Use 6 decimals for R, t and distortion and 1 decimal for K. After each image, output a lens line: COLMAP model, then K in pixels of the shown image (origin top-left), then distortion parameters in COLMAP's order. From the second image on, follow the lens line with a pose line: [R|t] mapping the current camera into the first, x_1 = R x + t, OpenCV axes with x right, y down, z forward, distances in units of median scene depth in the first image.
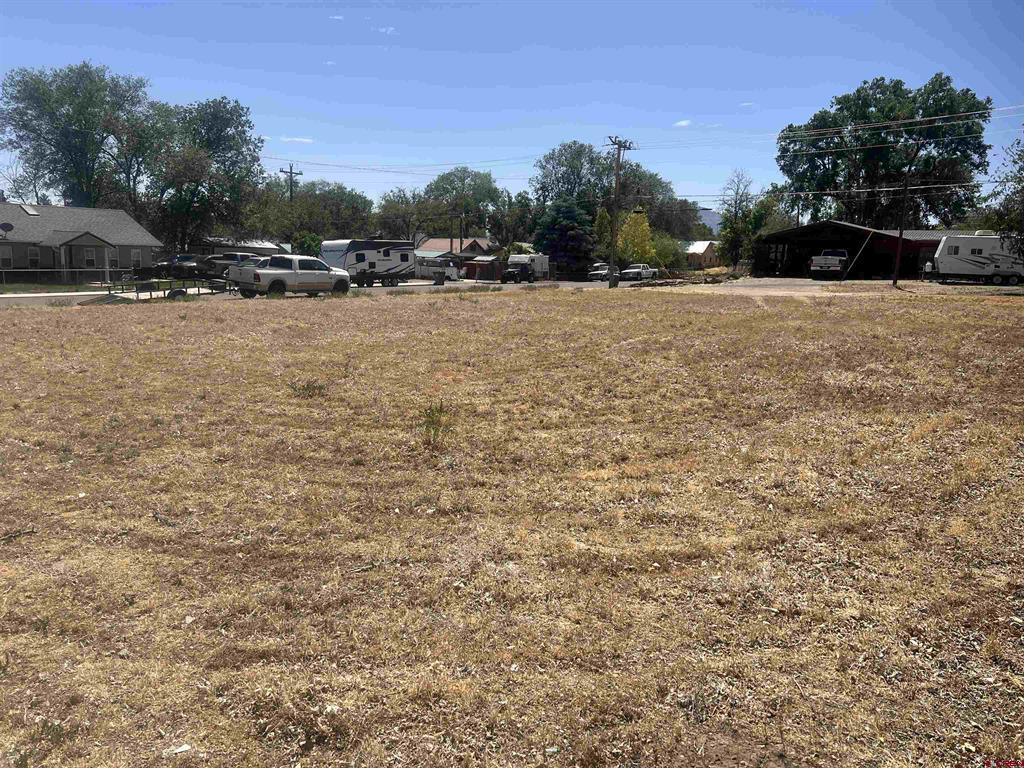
lens RADIAL K [[771.3, 0, 512.0], [0, 771.3, 384.0], [0, 0, 1]] dist [0.064671, -0.097410]
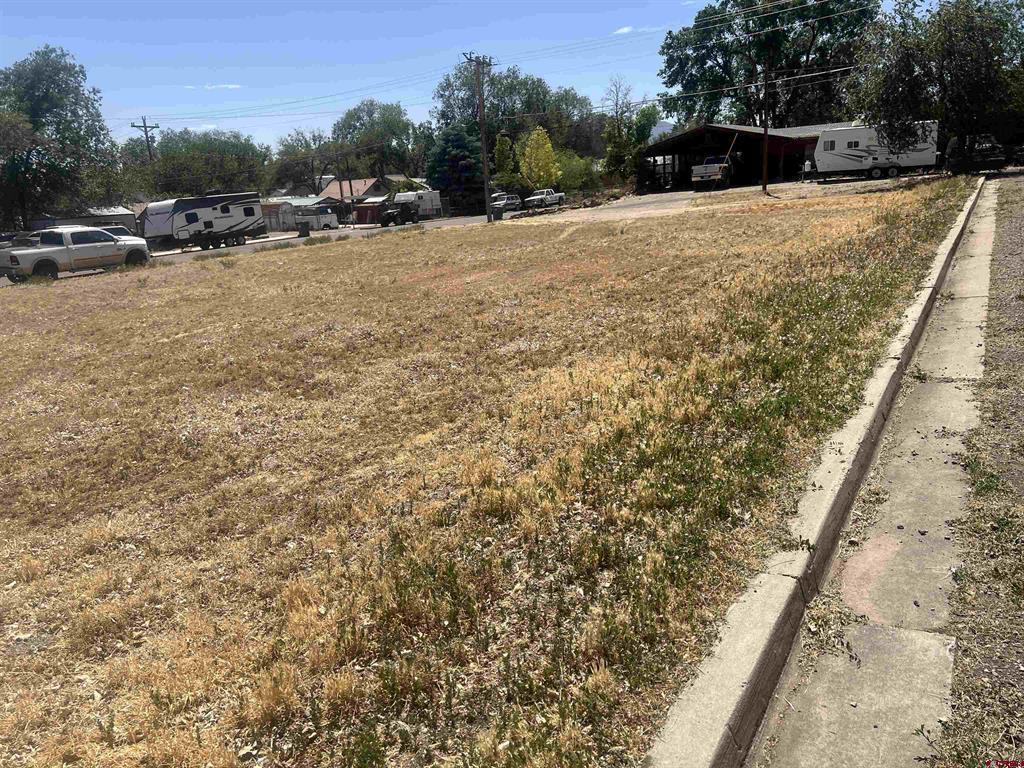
lens RADIAL K [[771.3, 0, 512.0], [0, 771.3, 384.0], [0, 0, 1]] dist [0.064671, -0.097410]
pose [[0.993623, -0.108790, 0.029620, 0.097643], [0.105795, 0.990423, 0.088712, -0.009784], [-0.038988, -0.085012, 0.995617, 0.052469]]
